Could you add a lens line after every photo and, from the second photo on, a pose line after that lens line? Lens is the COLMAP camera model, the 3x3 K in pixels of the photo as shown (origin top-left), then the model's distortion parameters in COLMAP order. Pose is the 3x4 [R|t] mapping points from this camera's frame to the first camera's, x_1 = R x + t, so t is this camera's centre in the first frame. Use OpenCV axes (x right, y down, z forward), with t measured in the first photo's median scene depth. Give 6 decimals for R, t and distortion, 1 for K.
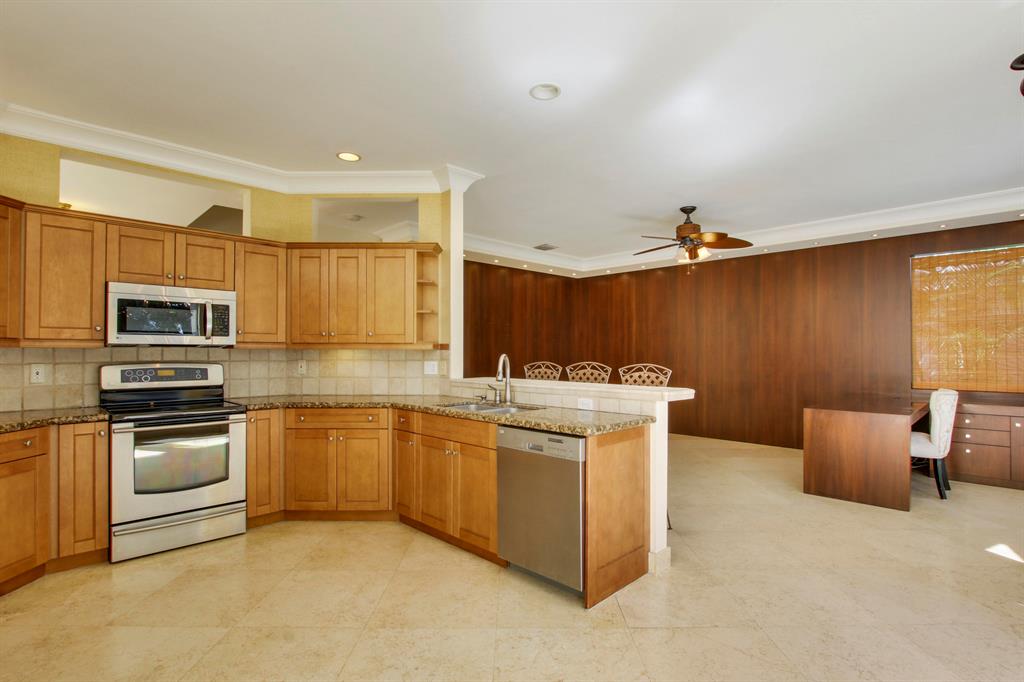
lens RADIAL K [[489.4, 0, 522.3], [0, 489.4, 345.5], [0, 0, 1]] dist [-0.011855, 0.001423]
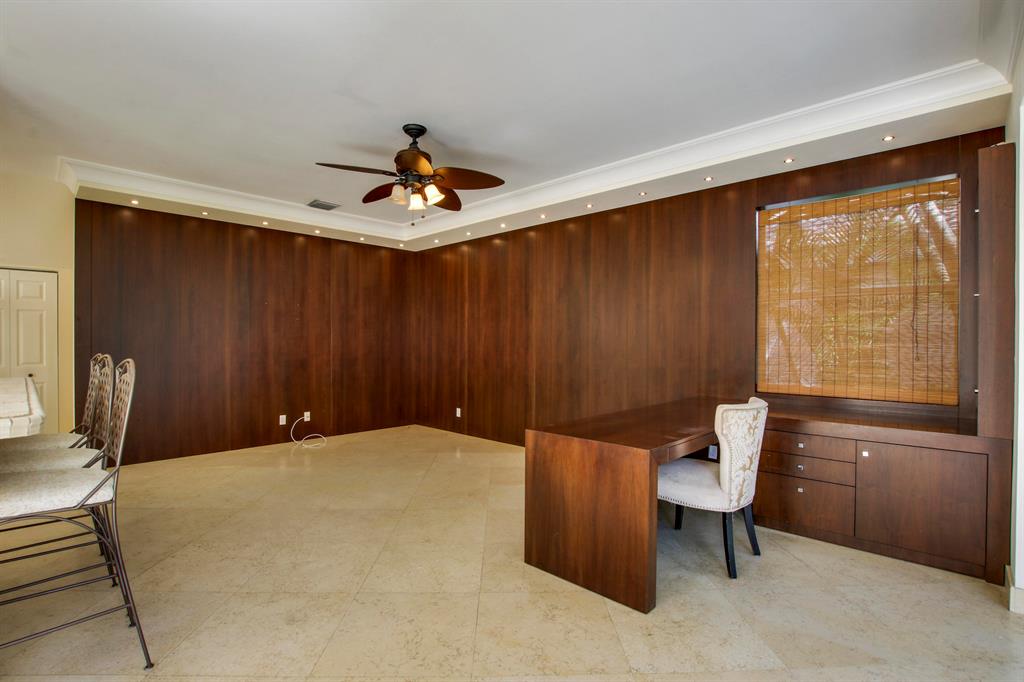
lens RADIAL K [[489.4, 0, 505.7], [0, 489.4, 340.2], [0, 0, 1]] dist [-0.011855, 0.001423]
pose [[0.999619, 0.004468, 0.027255, 0.436741], [-0.004782, 0.999923, 0.011475, 0.005644], [-0.027201, -0.011601, 0.999563, 0.303362]]
